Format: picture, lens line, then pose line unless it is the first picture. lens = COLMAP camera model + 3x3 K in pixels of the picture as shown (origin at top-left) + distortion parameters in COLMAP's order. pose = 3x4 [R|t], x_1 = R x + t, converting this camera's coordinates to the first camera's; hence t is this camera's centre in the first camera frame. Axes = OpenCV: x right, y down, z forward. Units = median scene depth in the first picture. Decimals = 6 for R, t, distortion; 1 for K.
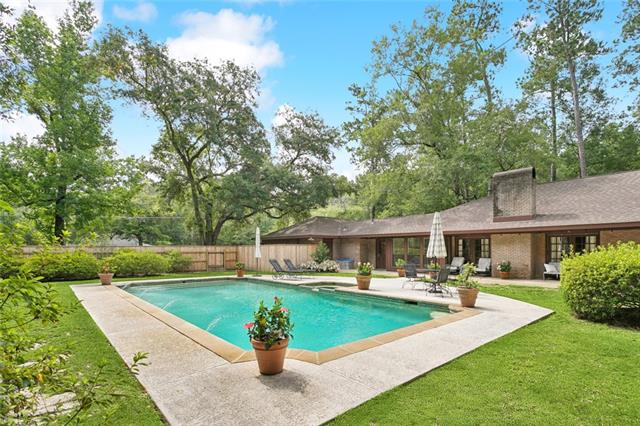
lens RADIAL K [[315.1, 0, 316.7], [0, 315.1, 242.6], [0, 0, 1]] dist [0.001156, 0.001657]
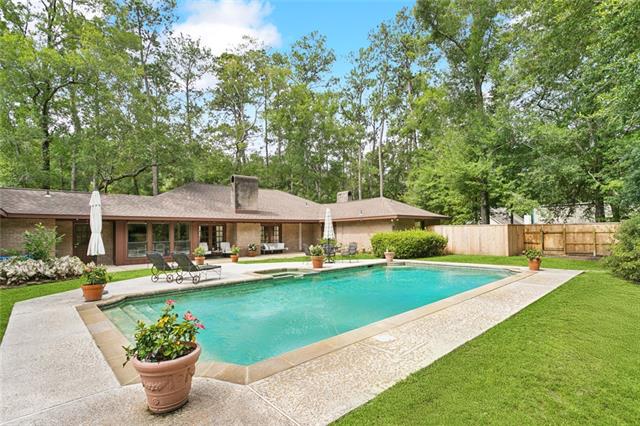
lens RADIAL K [[308.9, 0, 322.5], [0, 308.9, 229.5], [0, 0, 1]] dist [0.001656, 0.000451]
pose [[-0.041946, 0.013999, 0.999022, -0.542992], [-0.005499, 0.999883, -0.014242, 0.012971], [-0.999105, -0.006091, -0.041864, 0.562205]]
